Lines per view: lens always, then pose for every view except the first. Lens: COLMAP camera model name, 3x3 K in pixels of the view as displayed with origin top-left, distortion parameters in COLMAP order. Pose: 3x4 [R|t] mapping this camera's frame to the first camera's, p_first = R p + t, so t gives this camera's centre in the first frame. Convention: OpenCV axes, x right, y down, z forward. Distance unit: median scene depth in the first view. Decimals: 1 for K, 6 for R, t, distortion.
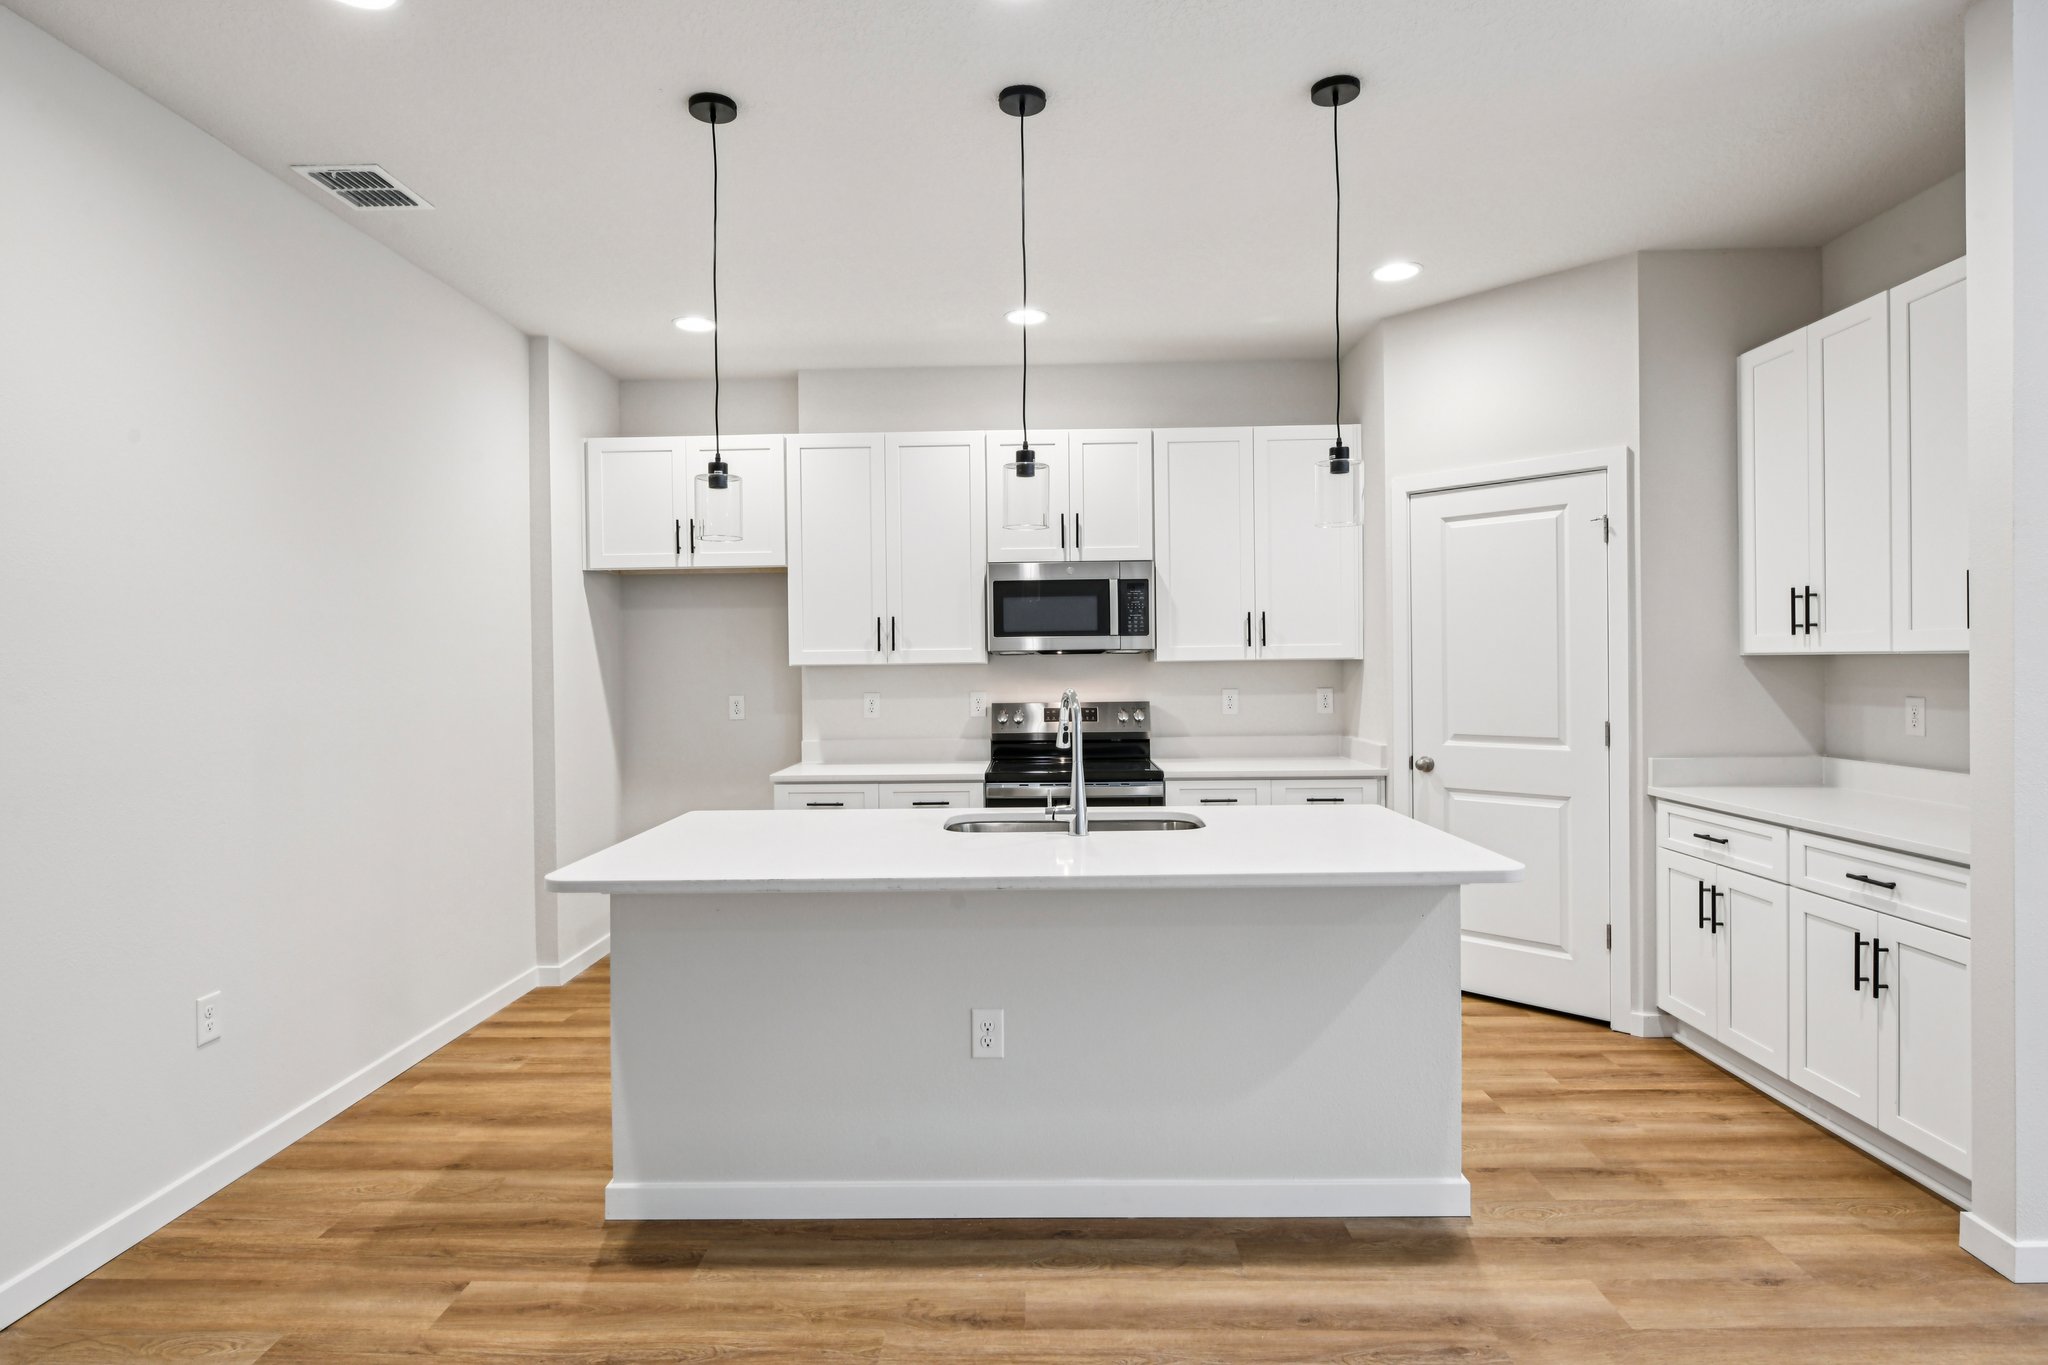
lens RADIAL K [[1079.4, 0, 1023.8], [0, 1079.4, 674.6], [0, 0, 1]] dist [-0.007080, -0.001676]
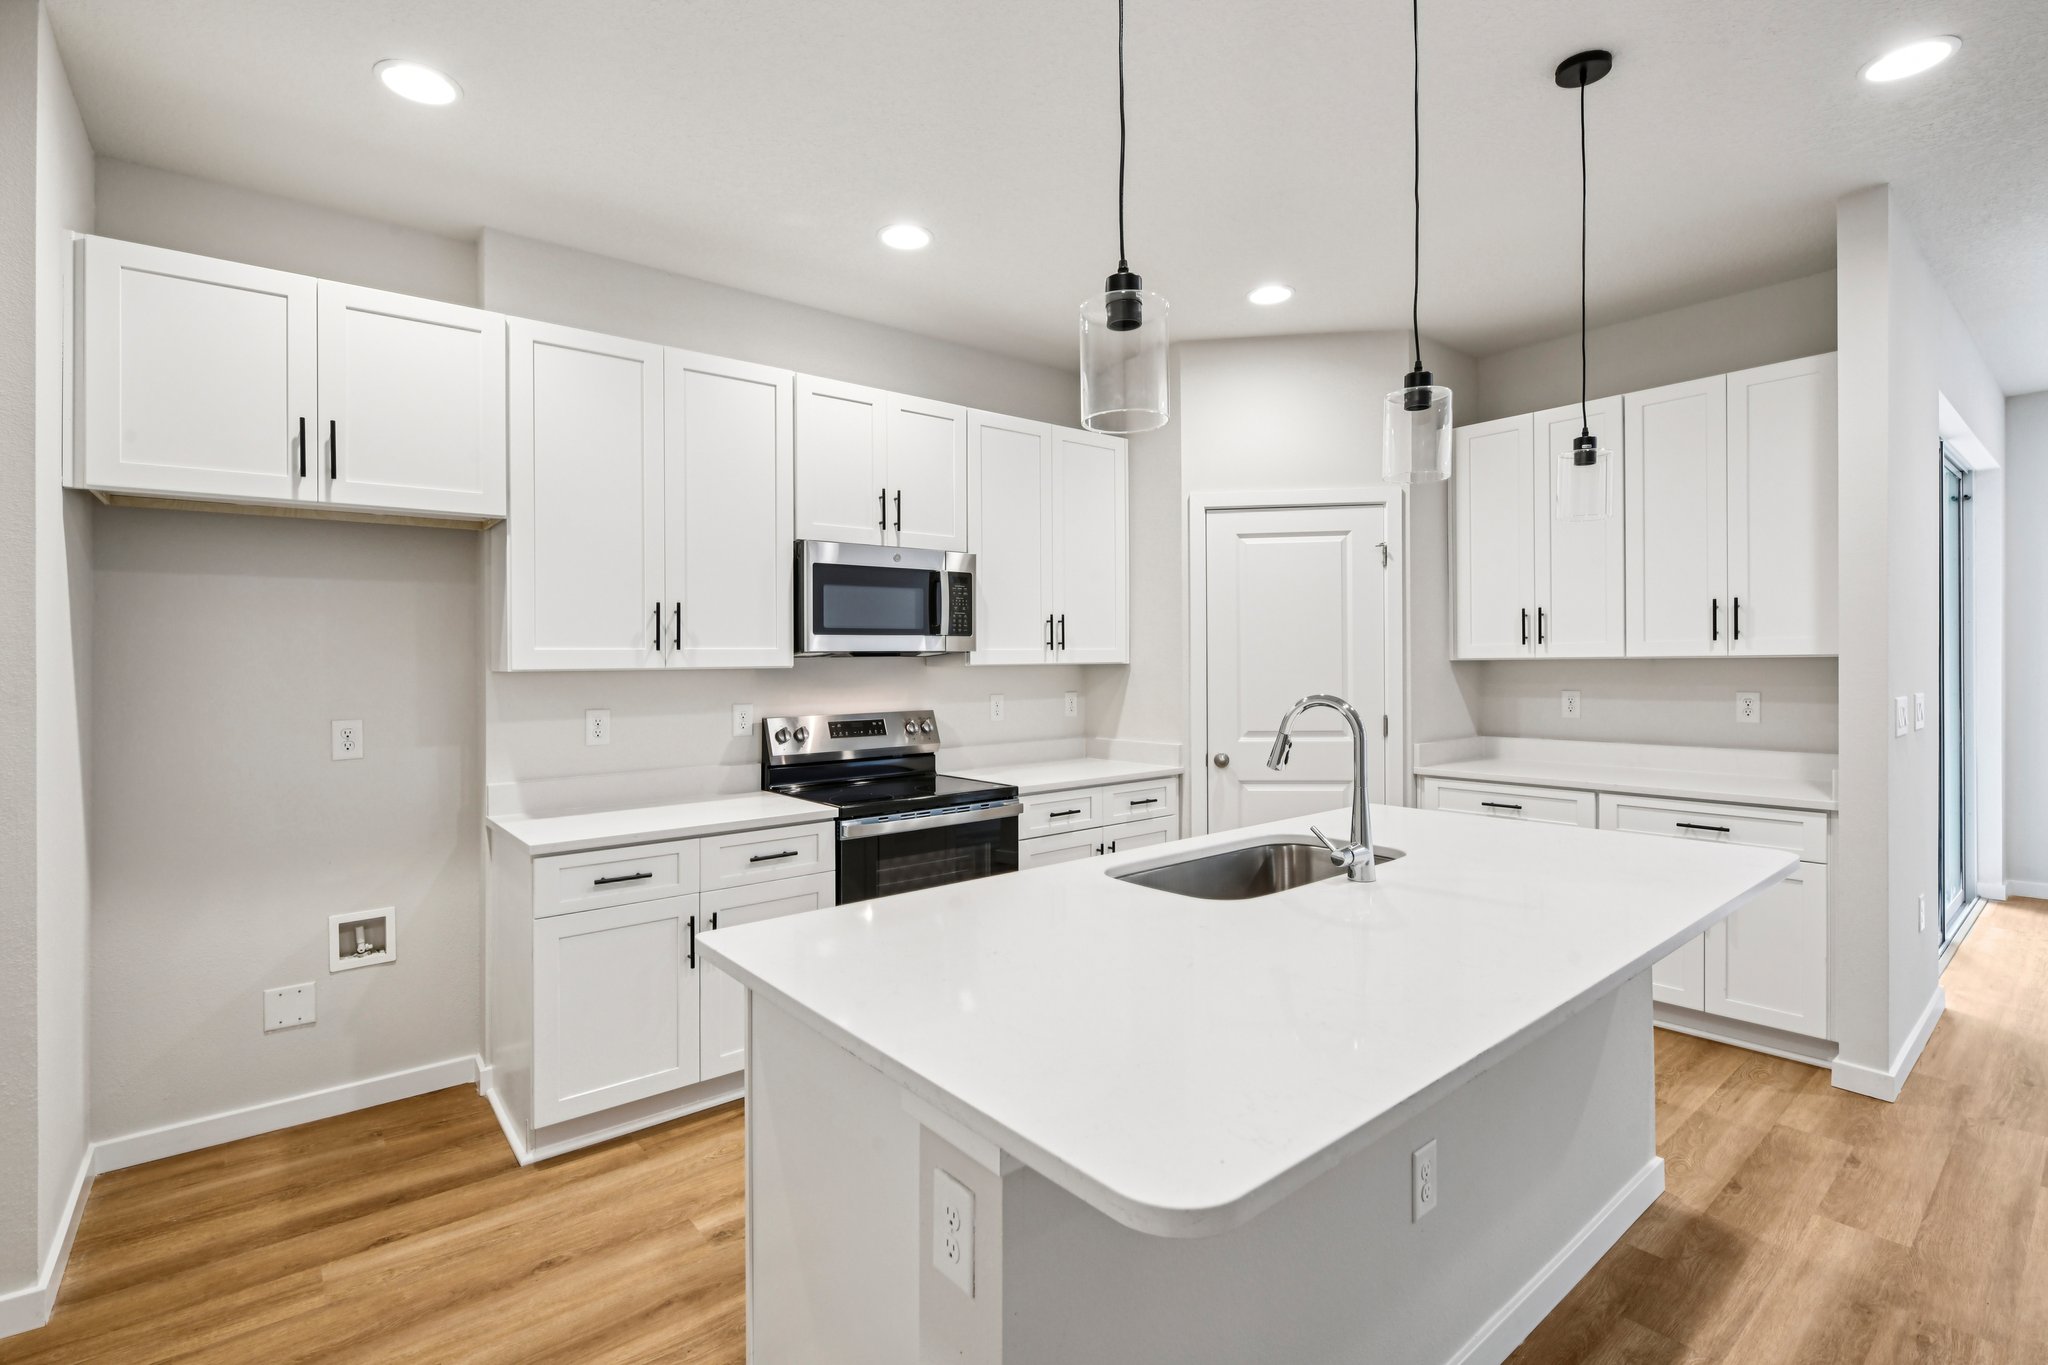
lens RADIAL K [[919.5, 0, 1027.1], [0, 919.5, 678.5], [0, 0, 1]] dist [-0.007026, -0.002889]
pose [[0.767675, -0.007146, 0.640800, -0.416910], [0.009422, 0.999956, -0.000137, -0.000940], [-0.640770, 0.006143, 0.767708, 0.470454]]
